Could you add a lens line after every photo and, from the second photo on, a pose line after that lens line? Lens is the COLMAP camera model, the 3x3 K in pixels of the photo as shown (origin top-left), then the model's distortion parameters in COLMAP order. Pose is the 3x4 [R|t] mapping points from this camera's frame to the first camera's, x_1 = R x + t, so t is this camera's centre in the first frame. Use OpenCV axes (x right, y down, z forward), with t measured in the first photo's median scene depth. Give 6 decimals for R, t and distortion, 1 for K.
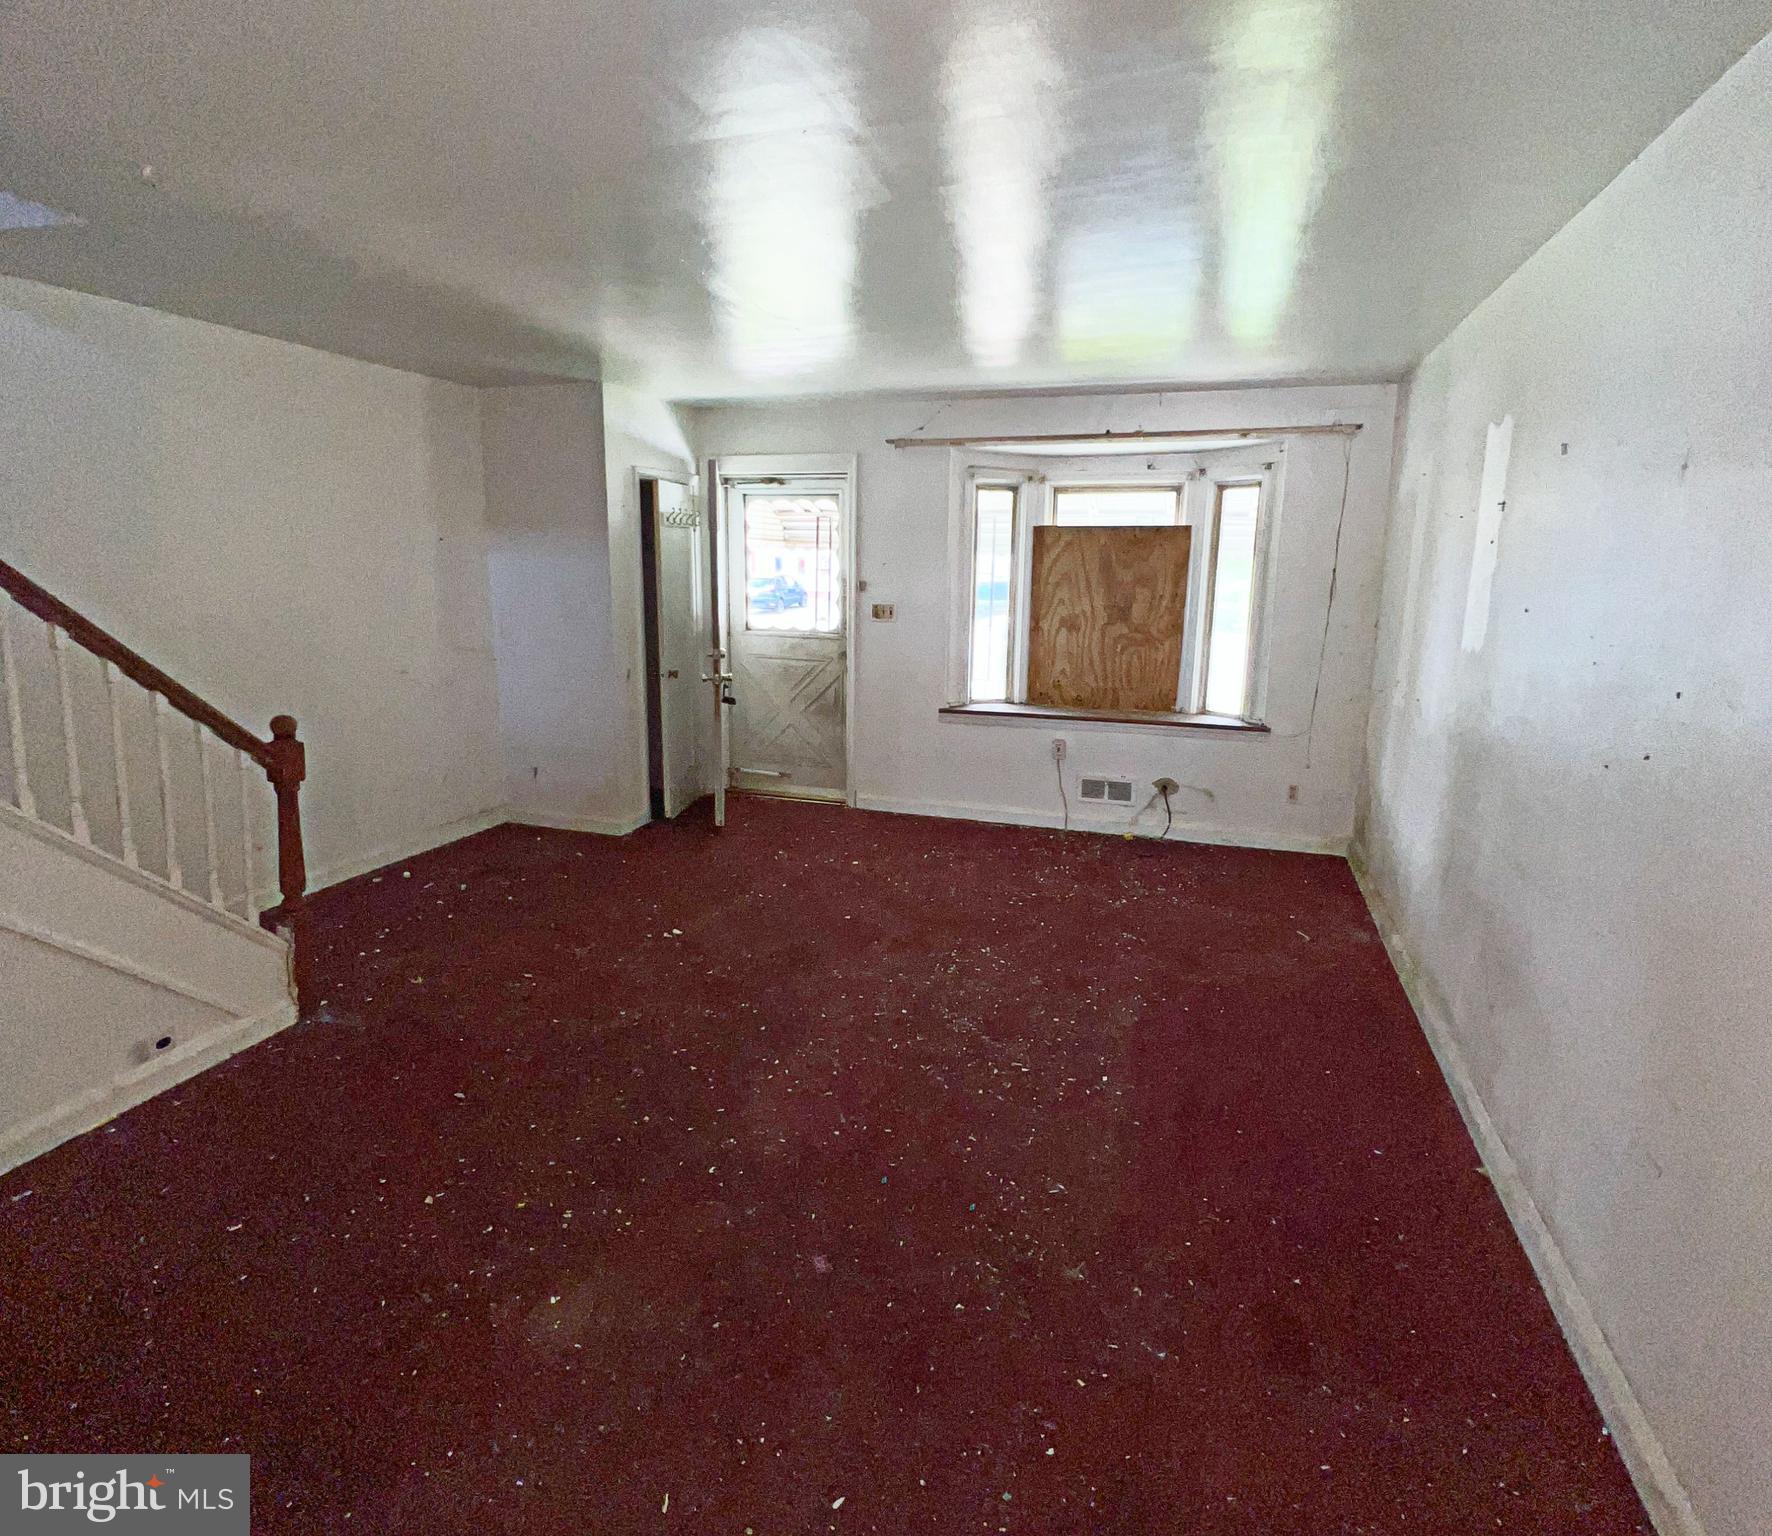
lens RADIAL K [[960.2, 0, 884.1], [0, 960.2, 756.4], [0, 0, 1]] dist [0.001156, -0.000442]
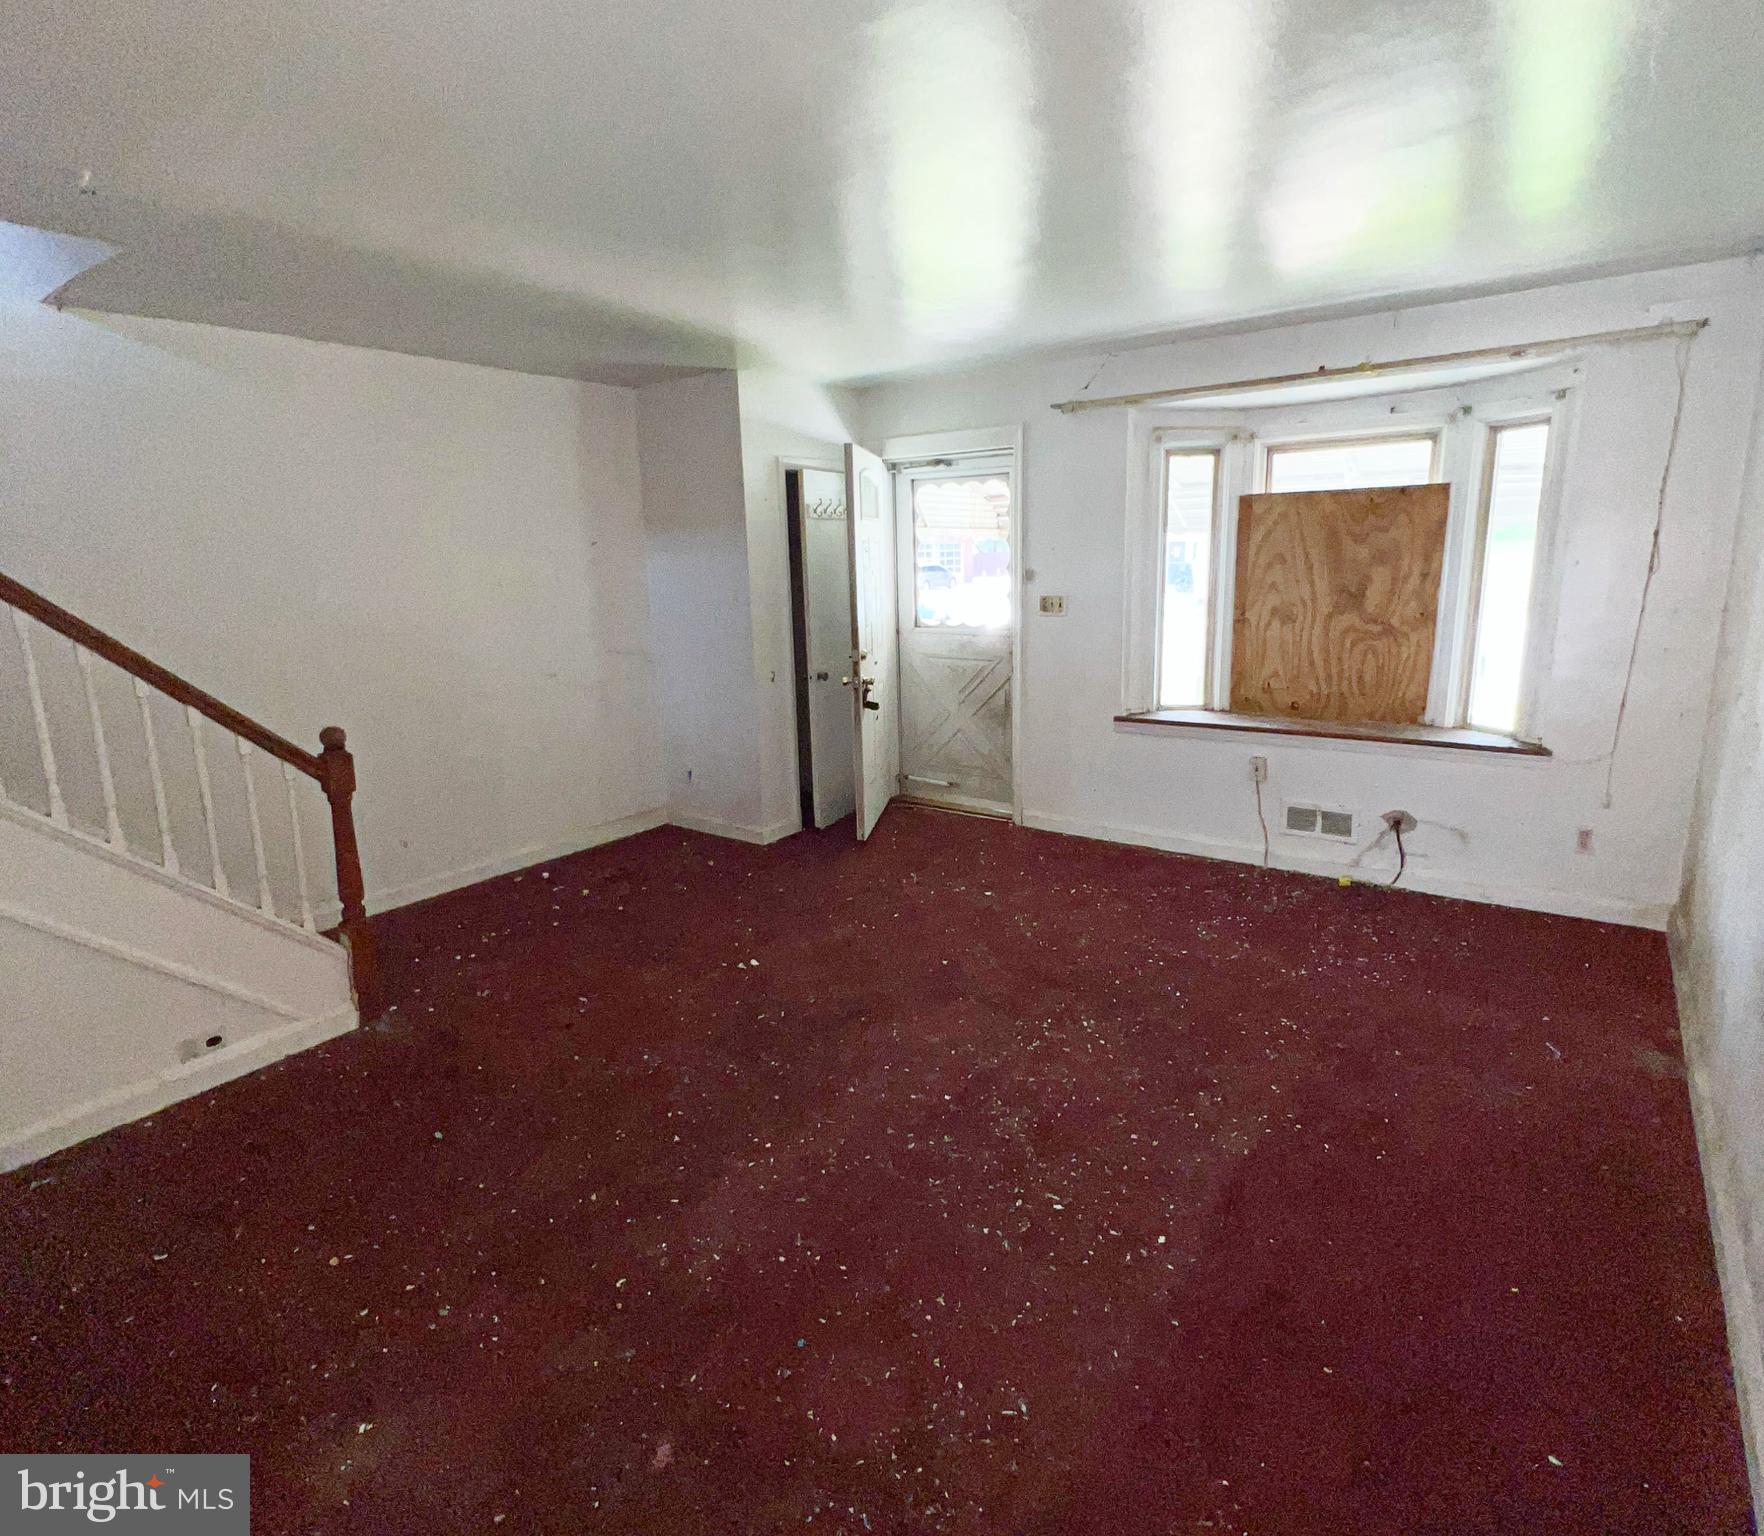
lens RADIAL K [[949.1, 0, 882.0], [0, 949.1, 768.0], [0, 0, 1]] dist [-0.001819, -0.000012]
pose [[0.949348, 0.030541, -0.312740, 0.133489], [-0.023267, 0.999366, 0.026964, -0.022892], [0.313365, -0.018321, 0.949456, 0.135696]]
